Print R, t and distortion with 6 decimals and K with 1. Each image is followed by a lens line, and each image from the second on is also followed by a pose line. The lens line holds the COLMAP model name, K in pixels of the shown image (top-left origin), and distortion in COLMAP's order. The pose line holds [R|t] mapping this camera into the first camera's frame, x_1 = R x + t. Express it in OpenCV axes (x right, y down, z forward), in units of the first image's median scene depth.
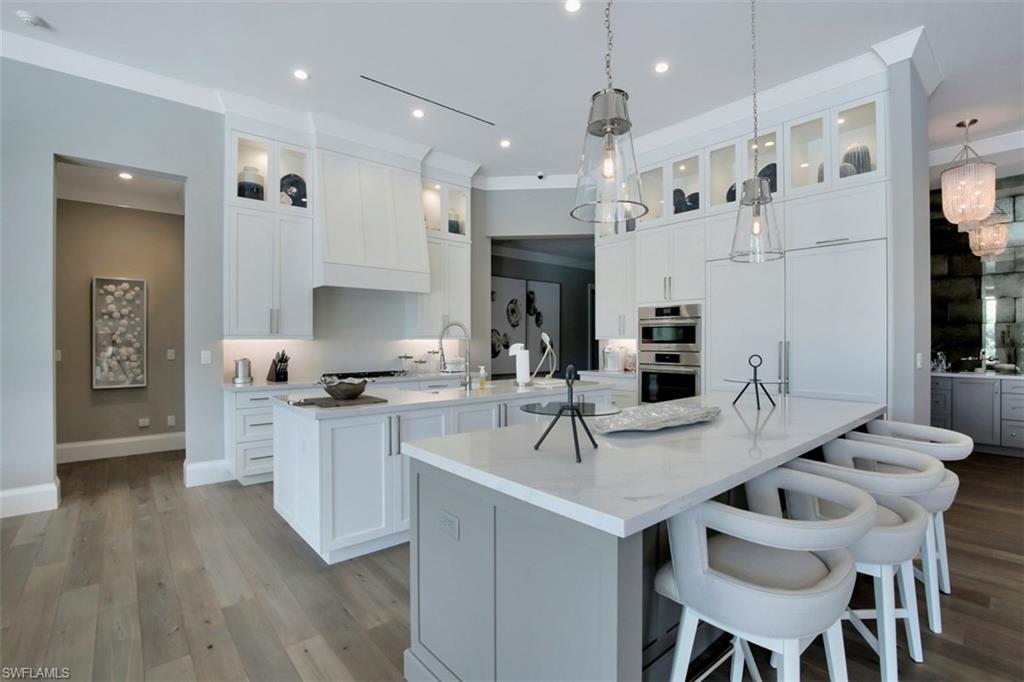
lens RADIAL K [[468.8, 0, 514.2], [0, 468.8, 338.8], [0, 0, 1]] dist [-0.039976, 0.008483]
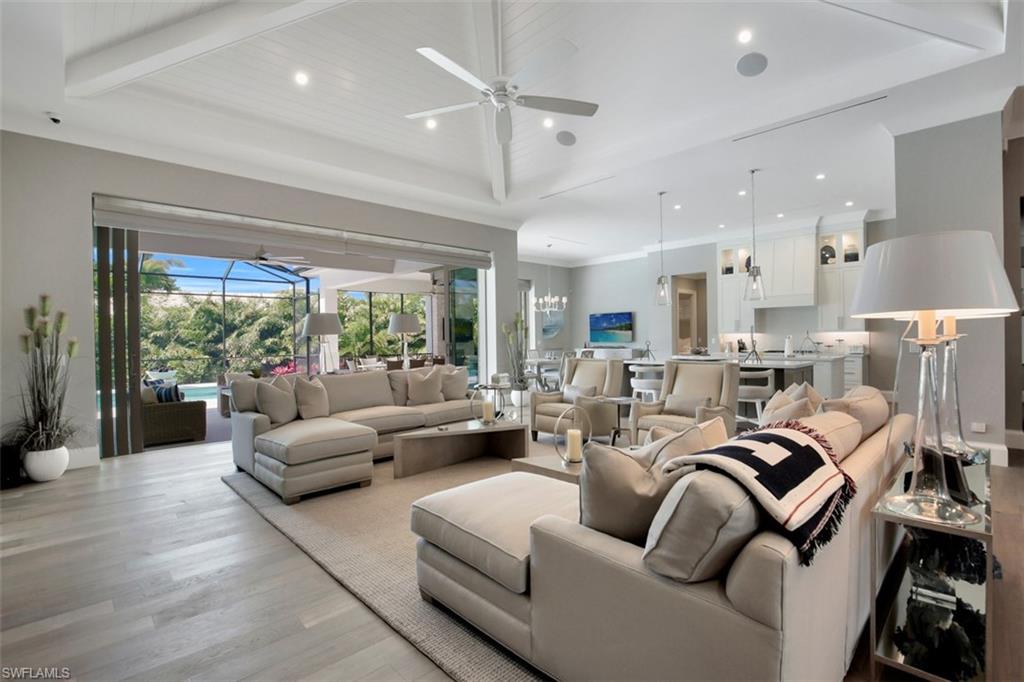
lens RADIAL K [[468.8, 0, 514.2], [0, 468.8, 338.8], [0, 0, 1]] dist [-0.039976, 0.008483]
pose [[0.046775, 0.007538, -0.998877, 1.719781], [0.015960, 0.999838, 0.008292, -0.008582], [0.998778, -0.016330, 0.046647, -0.204057]]
